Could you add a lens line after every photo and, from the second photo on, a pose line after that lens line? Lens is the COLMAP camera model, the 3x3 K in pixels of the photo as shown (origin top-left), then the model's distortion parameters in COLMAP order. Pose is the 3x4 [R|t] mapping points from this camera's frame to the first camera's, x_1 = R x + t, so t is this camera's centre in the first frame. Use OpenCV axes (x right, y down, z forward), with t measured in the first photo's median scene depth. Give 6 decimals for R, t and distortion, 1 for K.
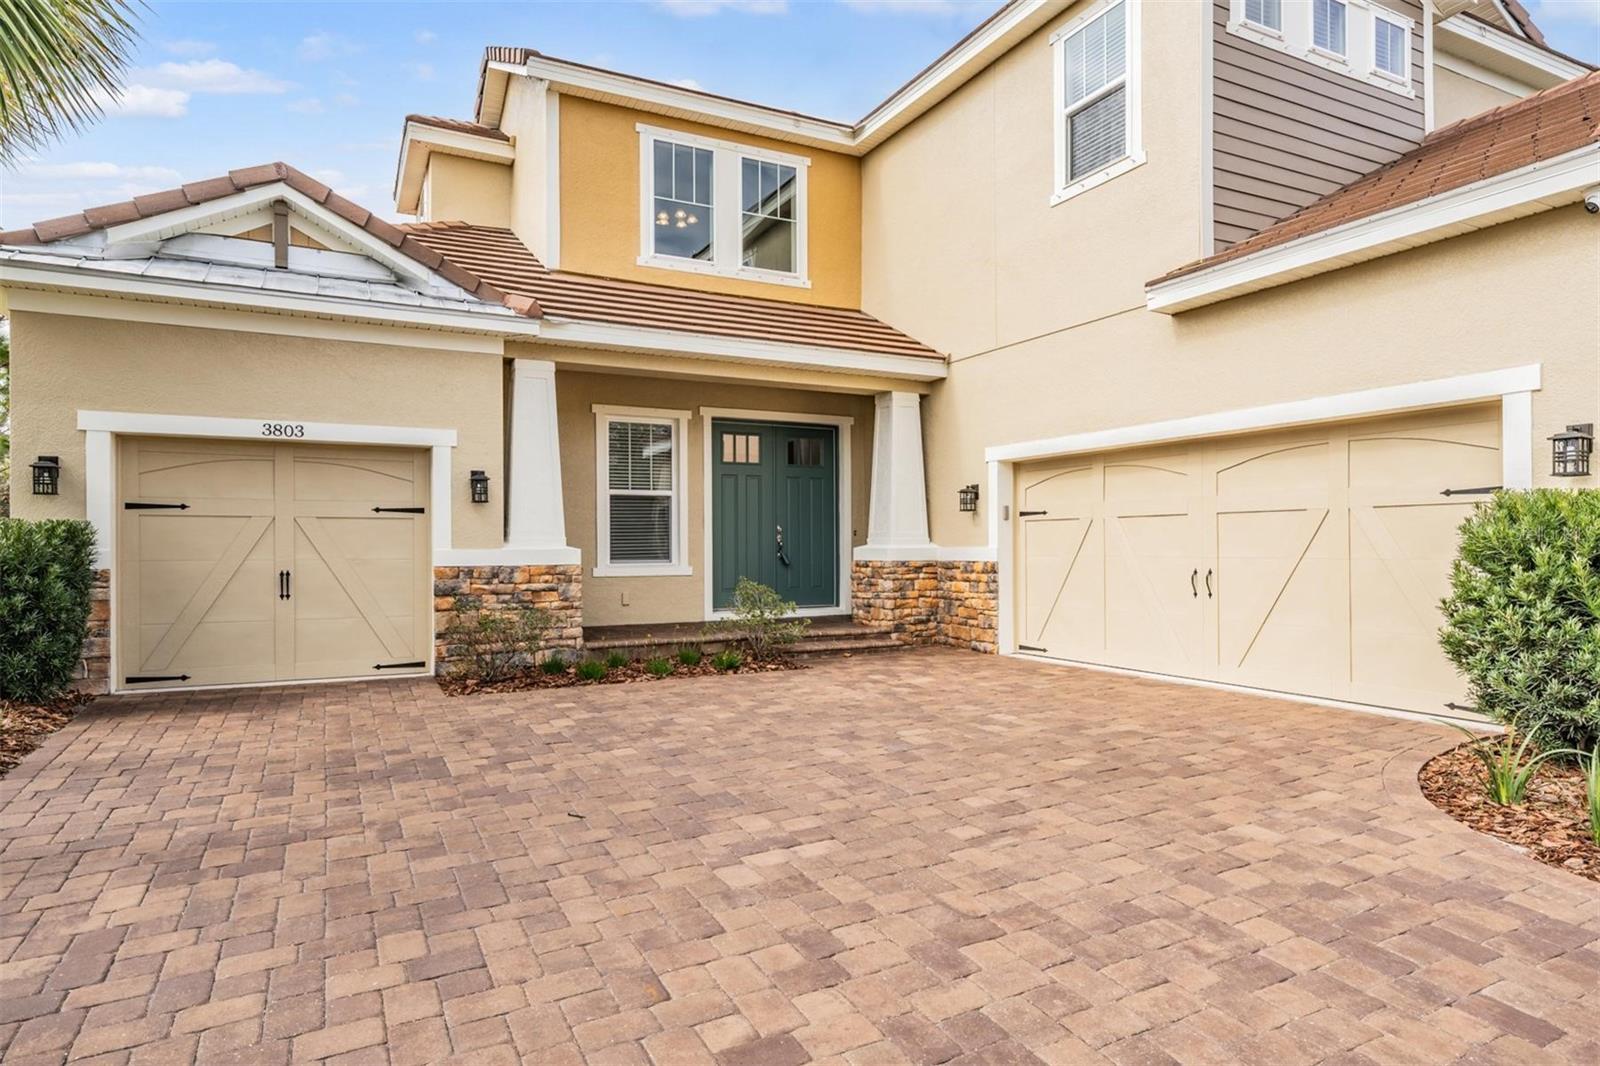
lens RADIAL K [[928.1, 0, 800.2], [0, 928.1, 552.3], [0, 0, 1]] dist [0.000357, 0.000125]
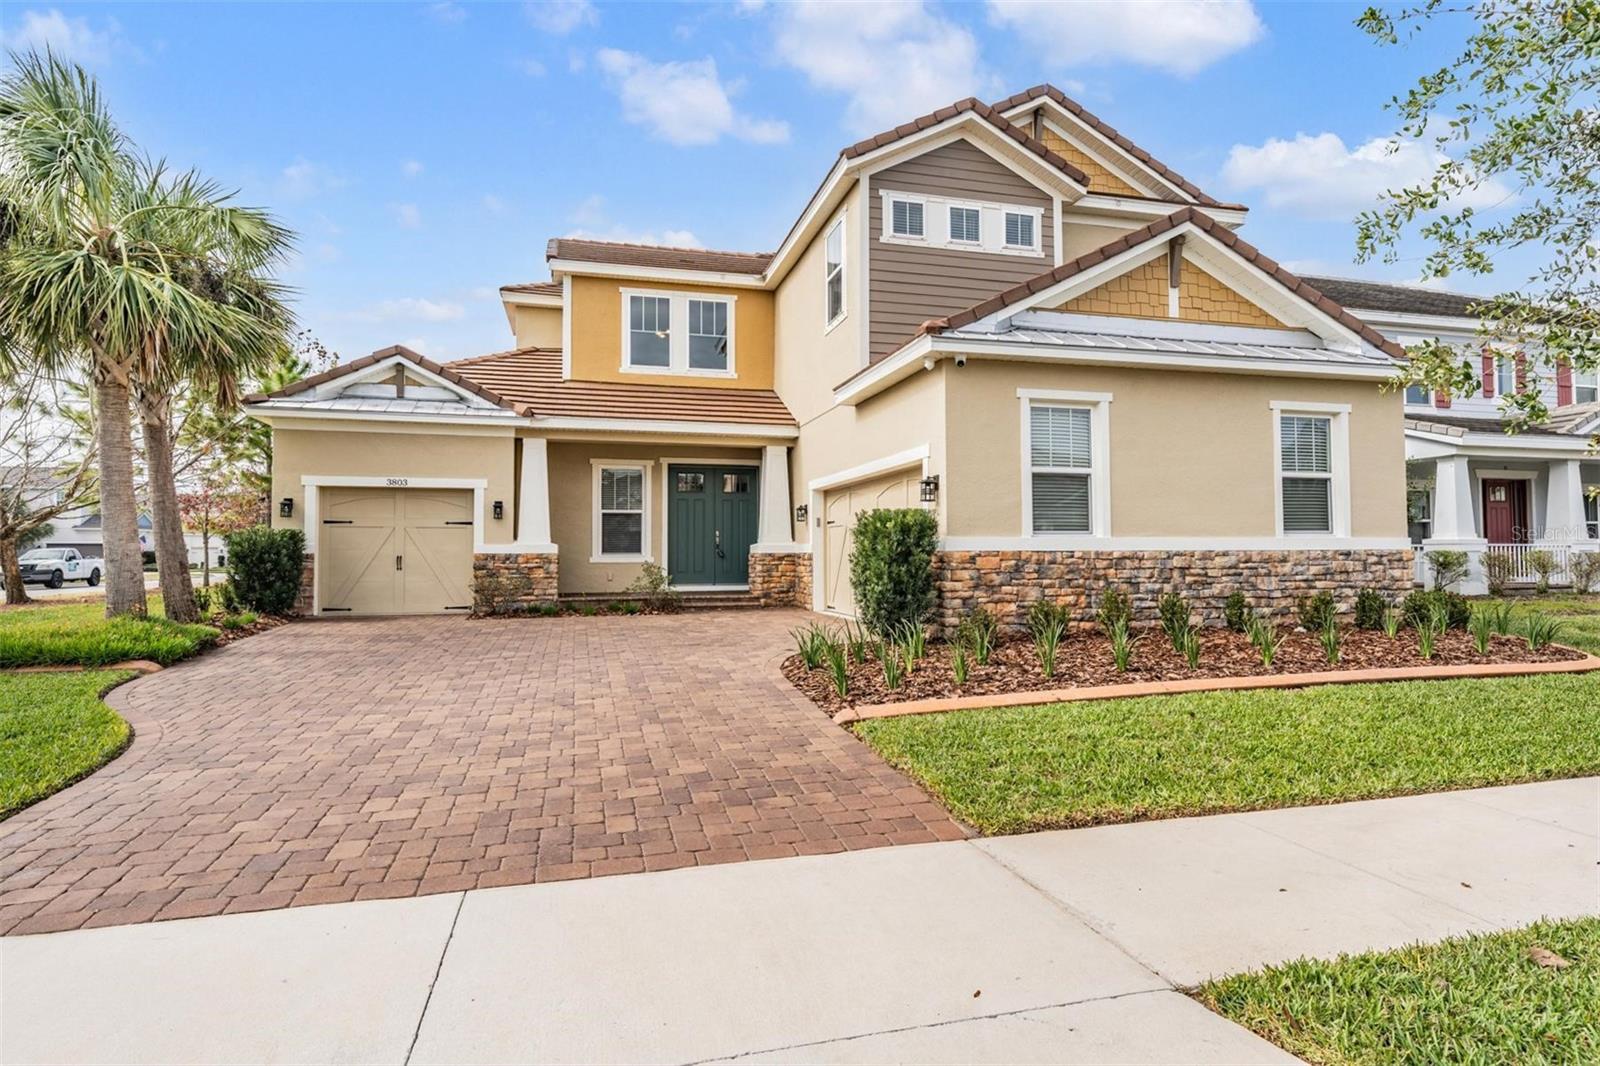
lens RADIAL K [[846.0, 0, 800.0], [0, 846.0, 533.0], [0, 0, 1]] dist [0.000762, 0.000256]
pose [[0.977716, -0.005304, -0.209864, 0.562251], [-0.001516, 0.999476, -0.032322, 0.026352], [0.209926, 0.031920, 0.977196, -0.481525]]
